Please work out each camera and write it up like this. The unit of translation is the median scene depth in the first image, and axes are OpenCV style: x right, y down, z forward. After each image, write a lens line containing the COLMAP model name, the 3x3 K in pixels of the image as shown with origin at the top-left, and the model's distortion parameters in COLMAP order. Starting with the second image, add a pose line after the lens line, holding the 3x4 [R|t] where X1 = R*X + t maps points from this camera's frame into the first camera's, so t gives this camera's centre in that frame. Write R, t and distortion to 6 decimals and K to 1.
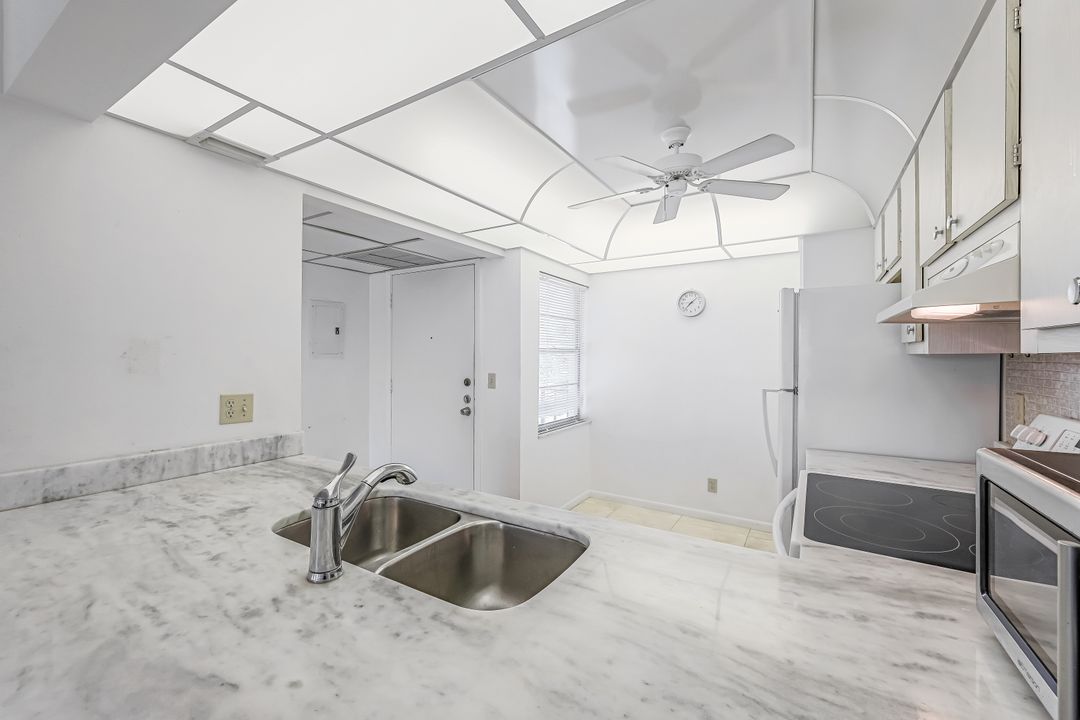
lens RADIAL K [[430.1, 0, 531.5], [0, 430.1, 355.1], [0, 0, 1]] dist [-0.002518, -0.000092]
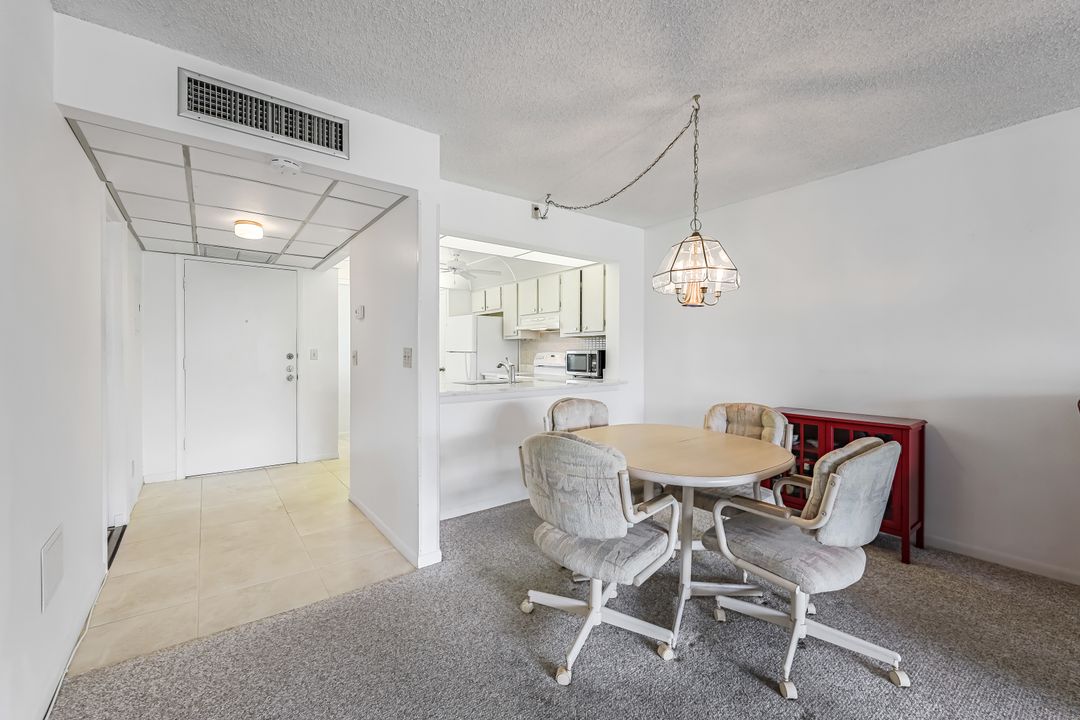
lens RADIAL K [[430.1, 0, 536.9], [0, 430.1, 354.7], [0, 0, 1]] dist [-0.002518, -0.000092]
pose [[0.377610, -0.013841, 0.925861, -3.921525], [0.004614, 0.999904, 0.013066, 0.144368], [-0.925953, -0.000662, 0.377637, -0.931519]]
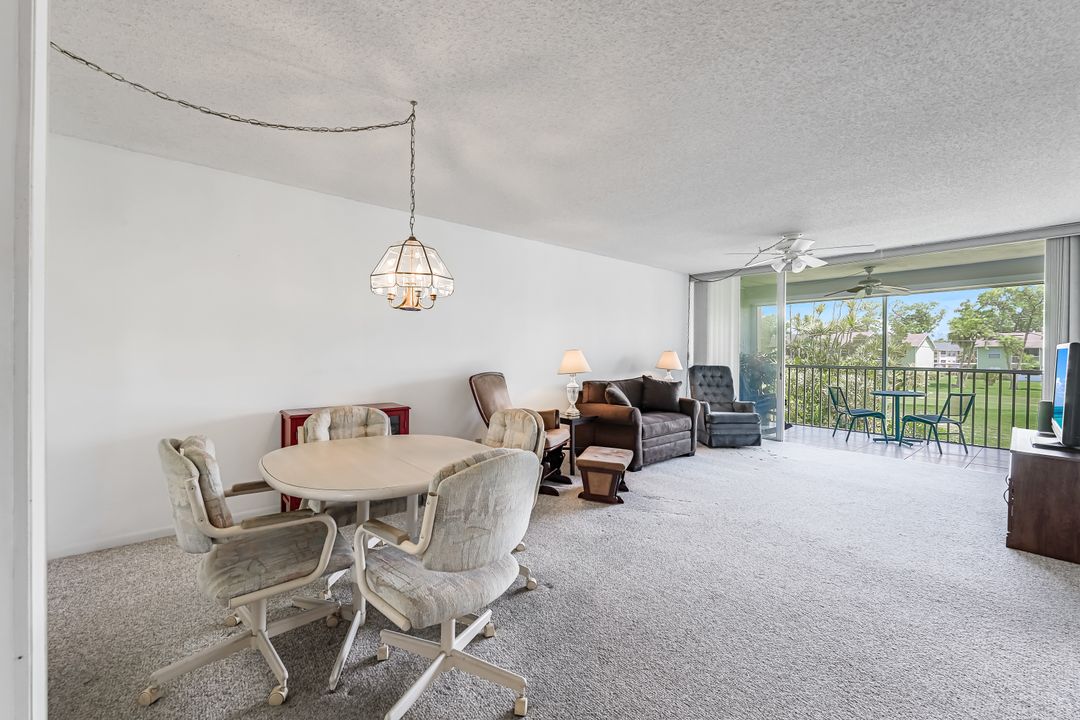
lens RADIAL K [[430.1, 0, 537.4], [0, 430.1, 354.9], [0, 0, 1]] dist [-0.002518, -0.000092]
pose [[-0.938588, -0.012869, 0.344799, -2.932910], [-0.011292, 0.999915, 0.006583, 0.142497], [-0.344854, 0.002285, -0.938654, 1.025537]]
